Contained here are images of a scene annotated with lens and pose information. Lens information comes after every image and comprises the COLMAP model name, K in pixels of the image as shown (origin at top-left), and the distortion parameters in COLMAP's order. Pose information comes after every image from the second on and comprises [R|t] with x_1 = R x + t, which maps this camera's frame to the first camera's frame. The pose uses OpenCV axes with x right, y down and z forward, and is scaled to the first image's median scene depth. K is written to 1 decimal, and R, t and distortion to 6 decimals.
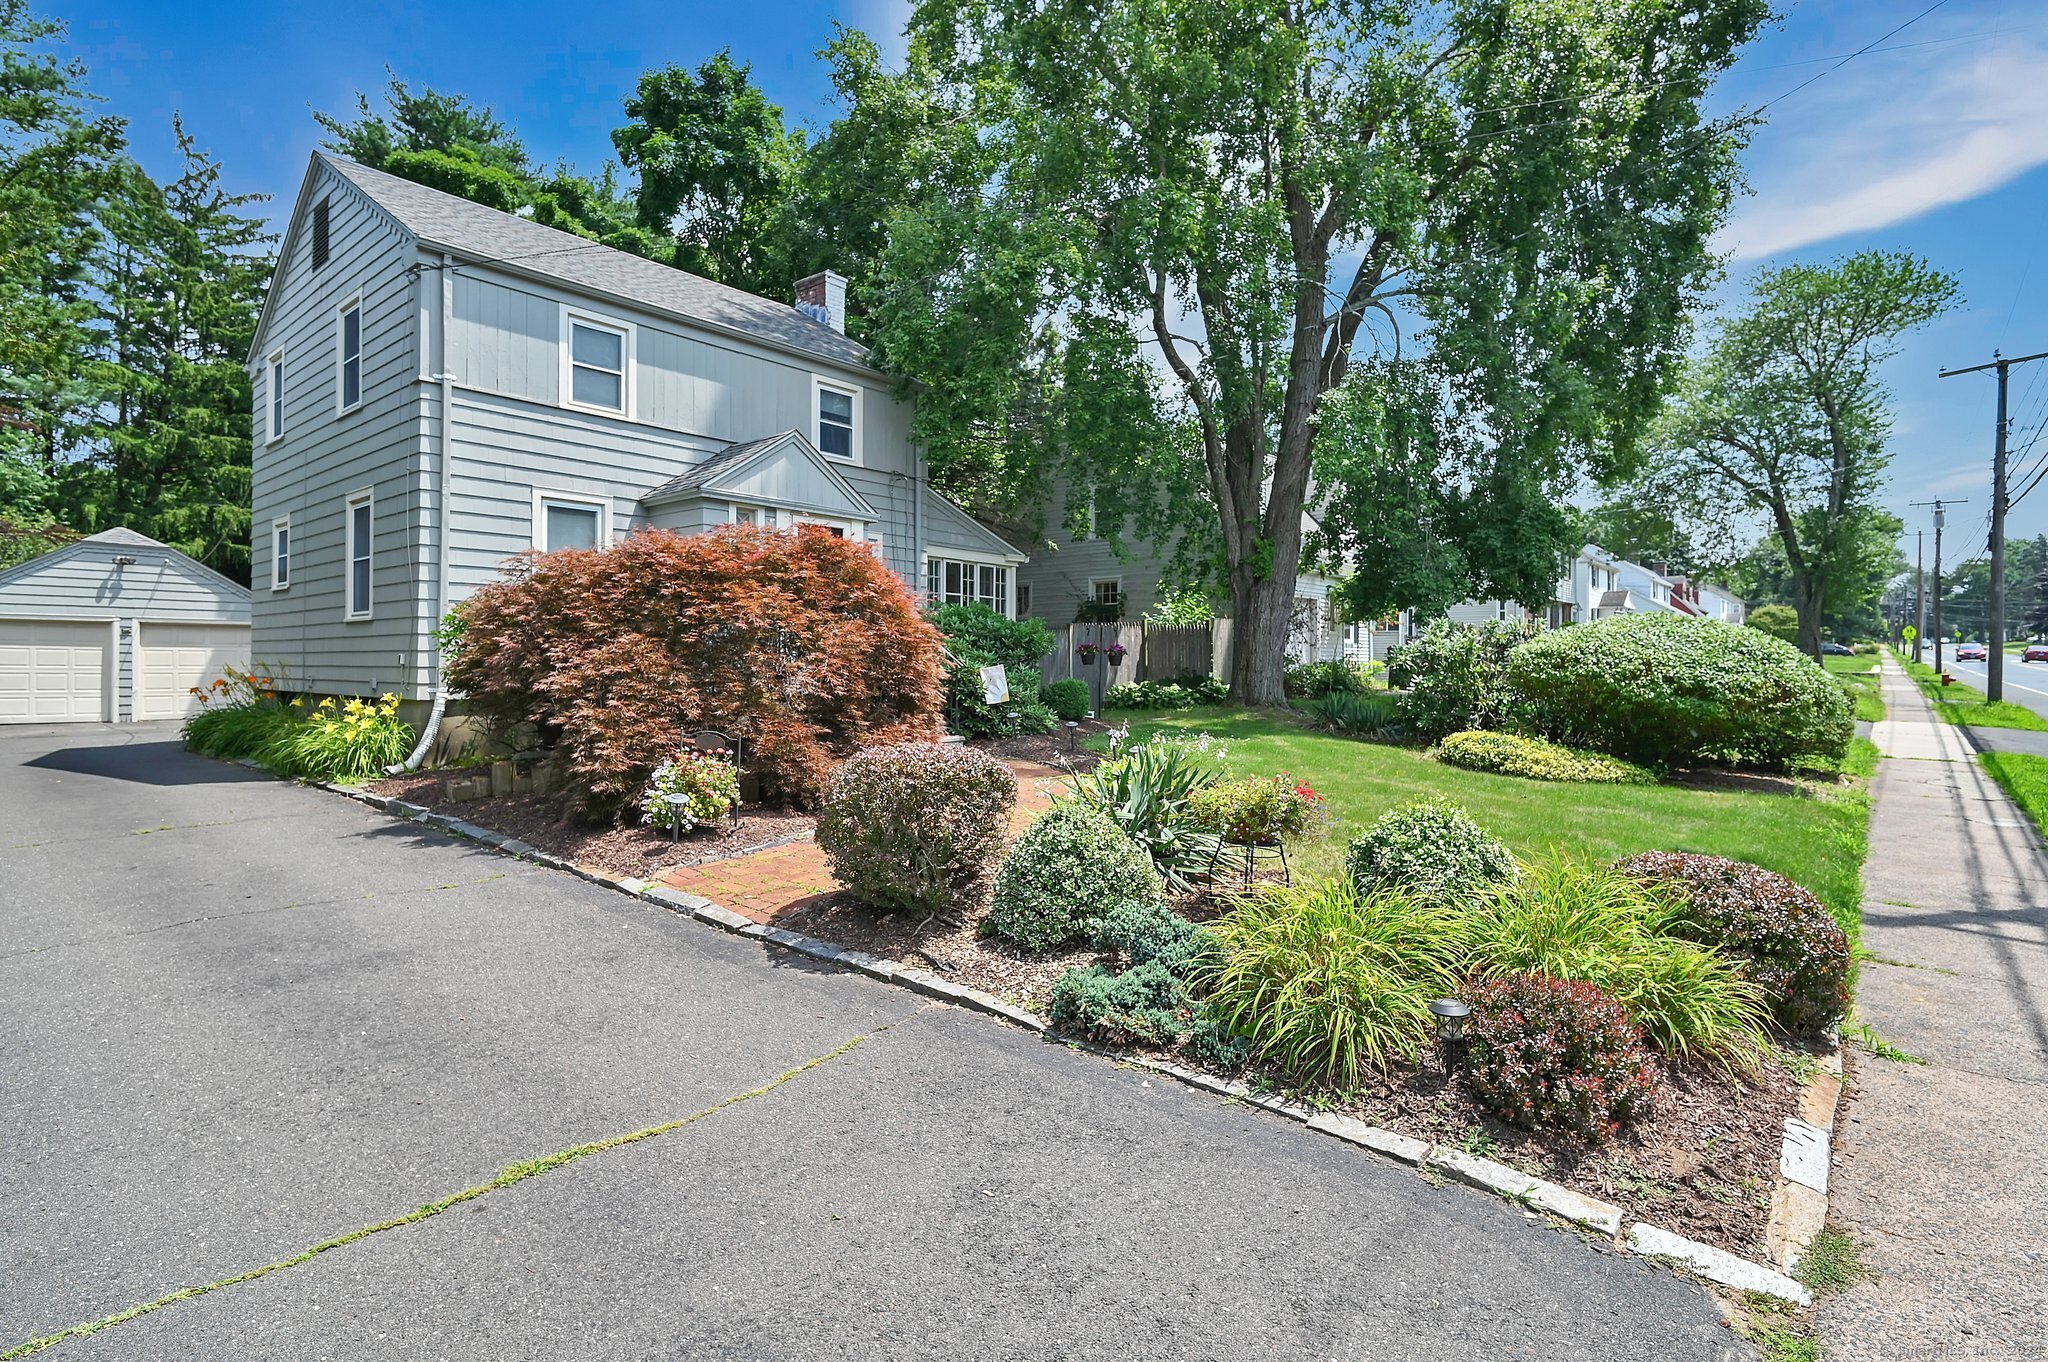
lens RADIAL K [[1033.6, 0, 1024.0], [0, 1033.6, 681.0], [0, 0, 1]] dist [0.002351, 0.000133]
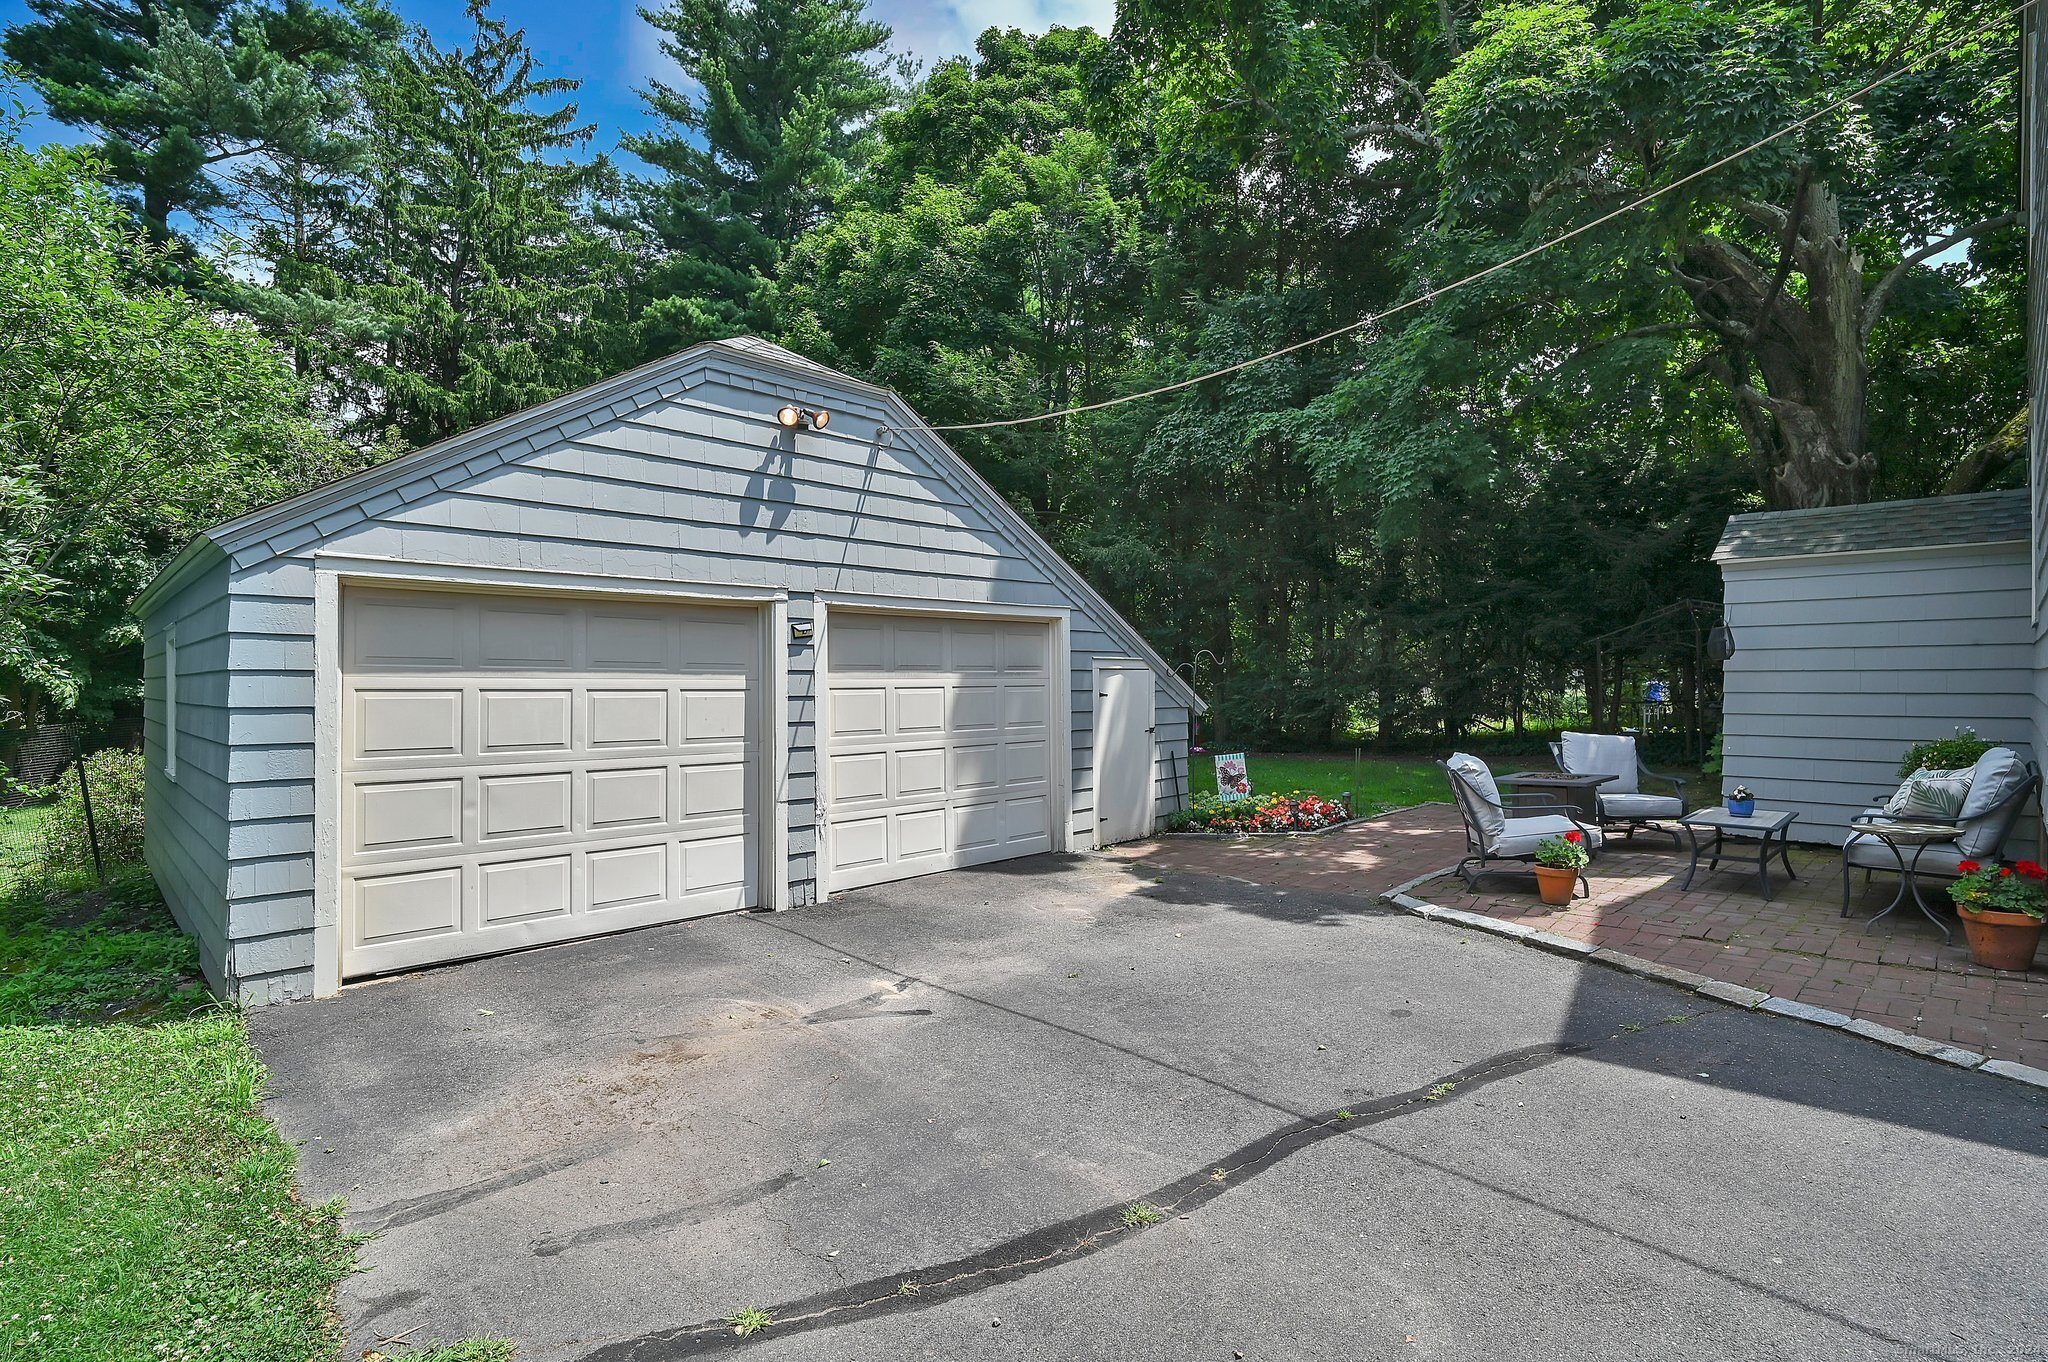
lens RADIAL K [[965.2, 0, 1023.5], [0, 965.2, 707.2], [0, 0, 1]] dist [-0.001869, -0.000165]
pose [[0.997583, -0.000880, -0.069477, -0.325553], [0.000995, 0.999998, 0.001625, -0.010263], [0.069476, -0.001690, 0.997582, 0.292316]]
